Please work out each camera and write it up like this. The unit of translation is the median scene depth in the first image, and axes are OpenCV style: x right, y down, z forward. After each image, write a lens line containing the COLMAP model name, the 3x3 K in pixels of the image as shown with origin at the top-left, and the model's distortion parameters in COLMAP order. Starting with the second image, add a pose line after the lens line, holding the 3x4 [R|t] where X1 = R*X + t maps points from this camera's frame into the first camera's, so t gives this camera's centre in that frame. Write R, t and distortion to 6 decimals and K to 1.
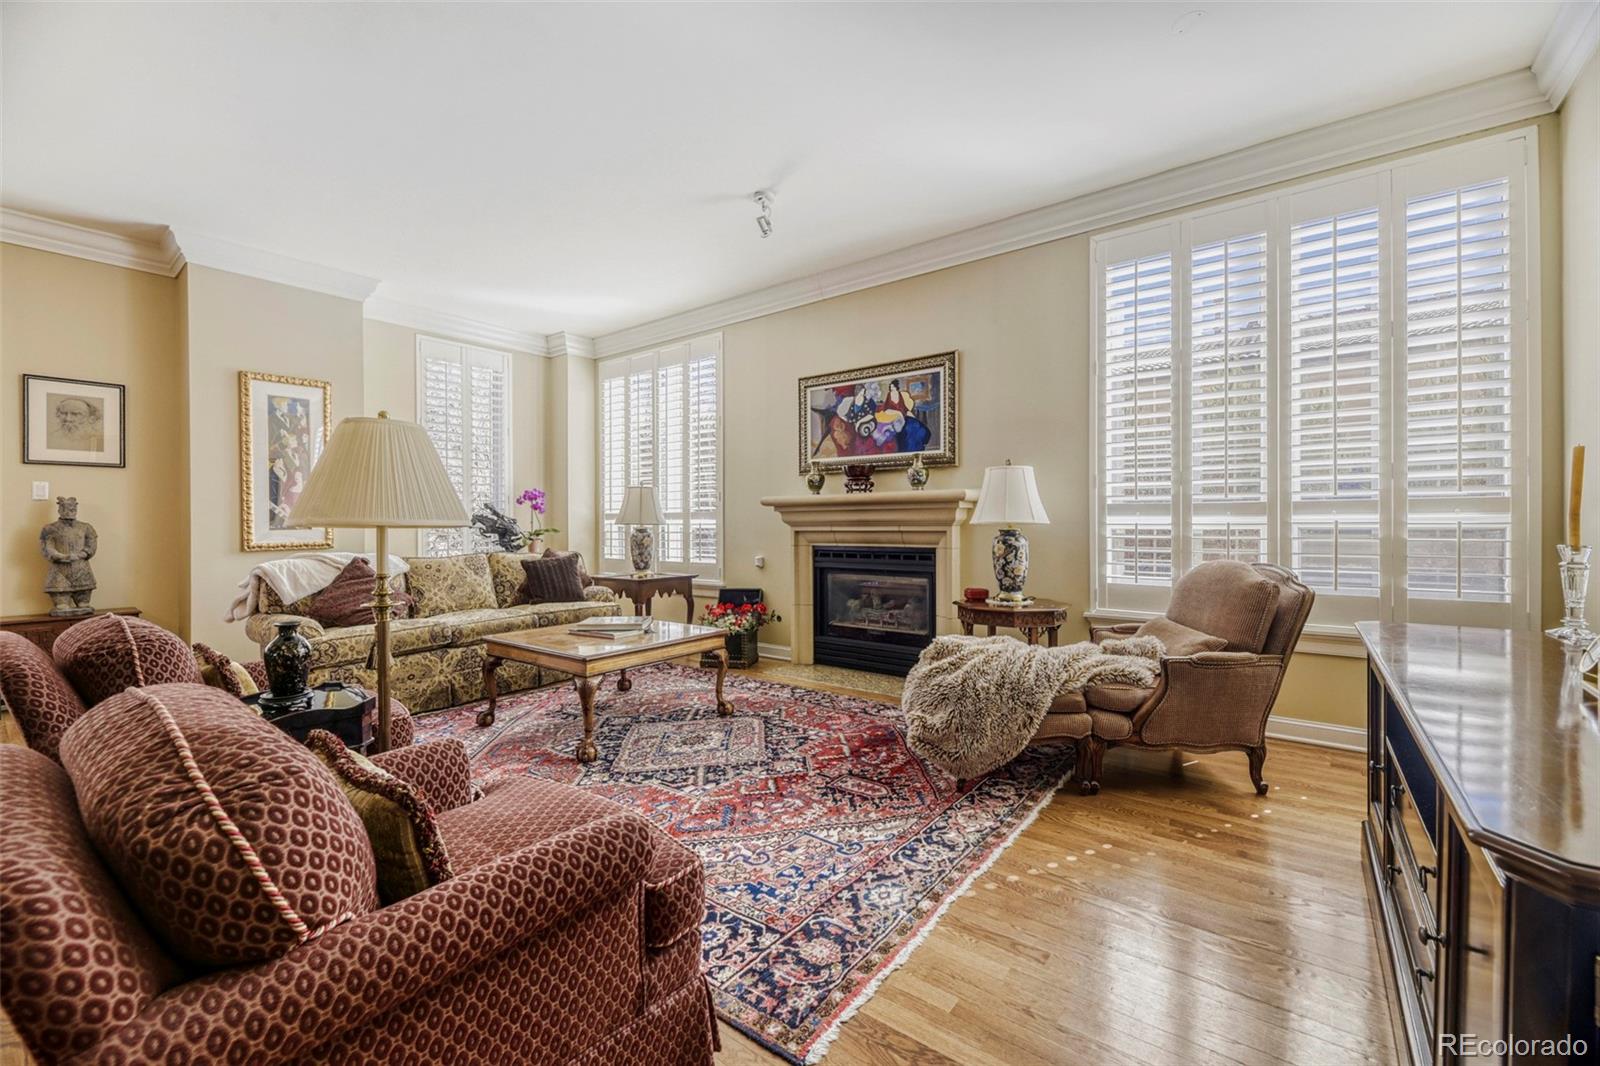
lens RADIAL K [[647.2, 0, 799.8], [0, 647.2, 525.8], [0, 0, 1]] dist [0.002201, -0.001551]
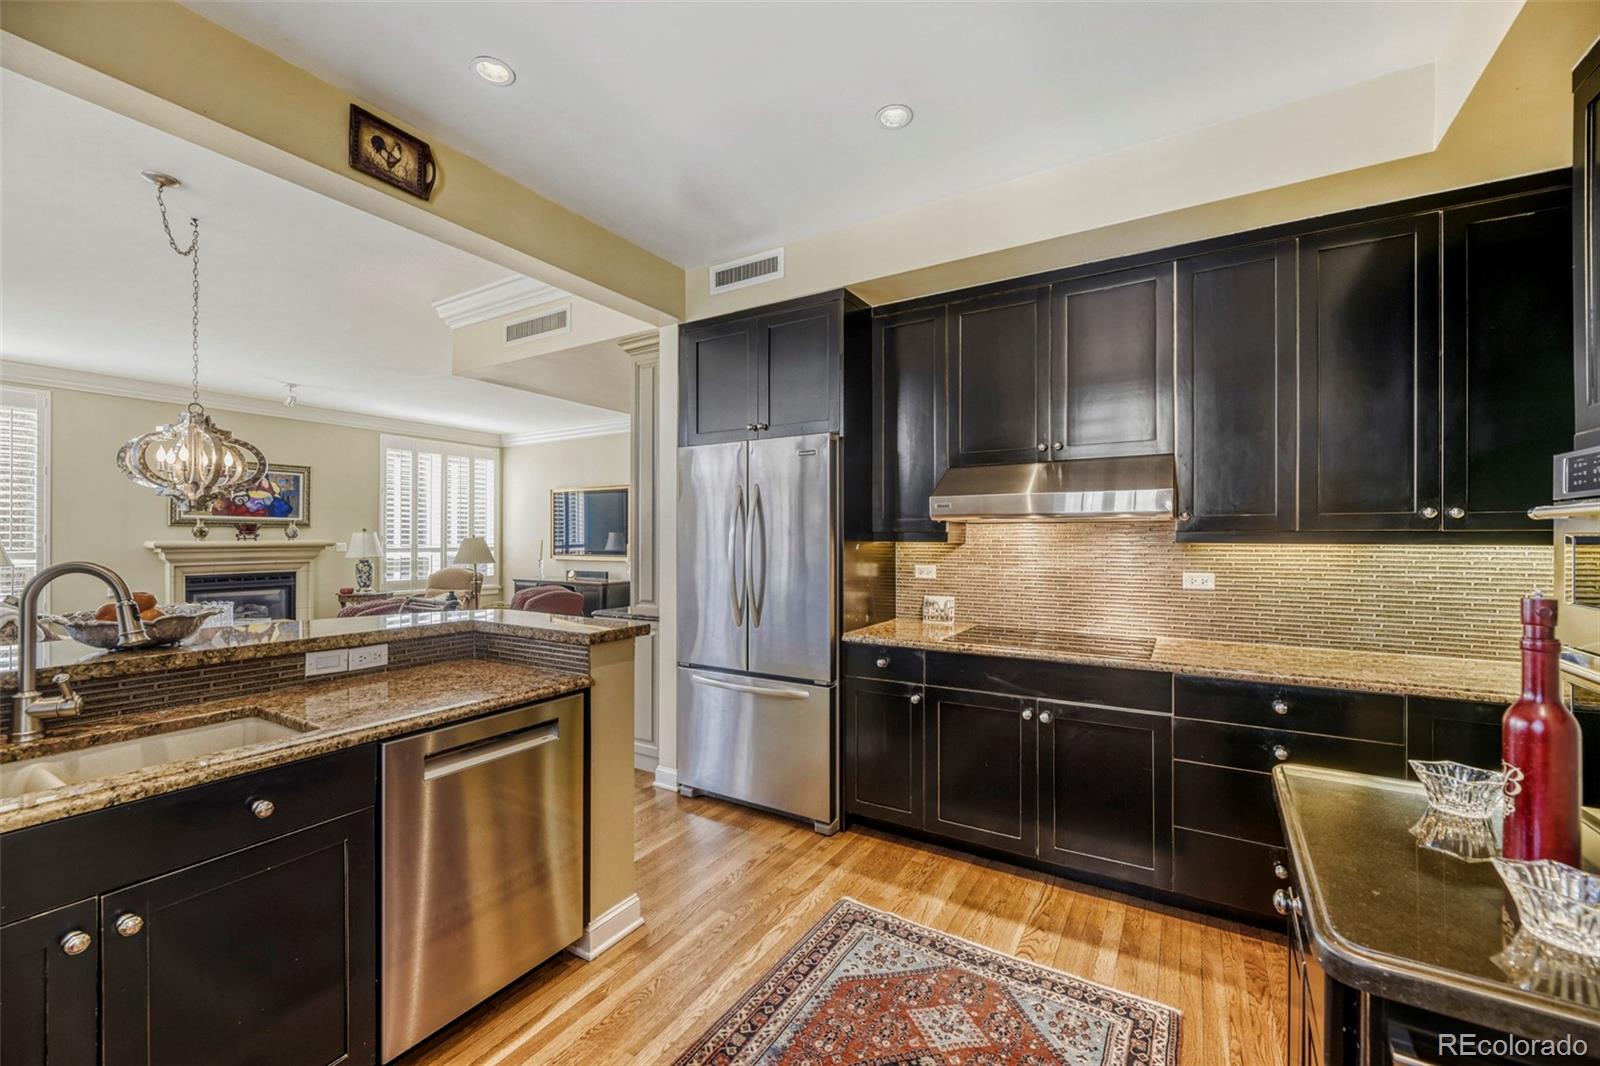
lens RADIAL K [[647.2, 0, 798.7], [0, 647.2, 536.9], [0, 0, 1]] dist [0.002201, -0.001551]
pose [[-0.110521, 0.006144, 0.993855, -1.694791], [0.002740, 0.999979, -0.005877, -0.046913], [-0.993870, 0.002073, -0.110536, -0.198675]]
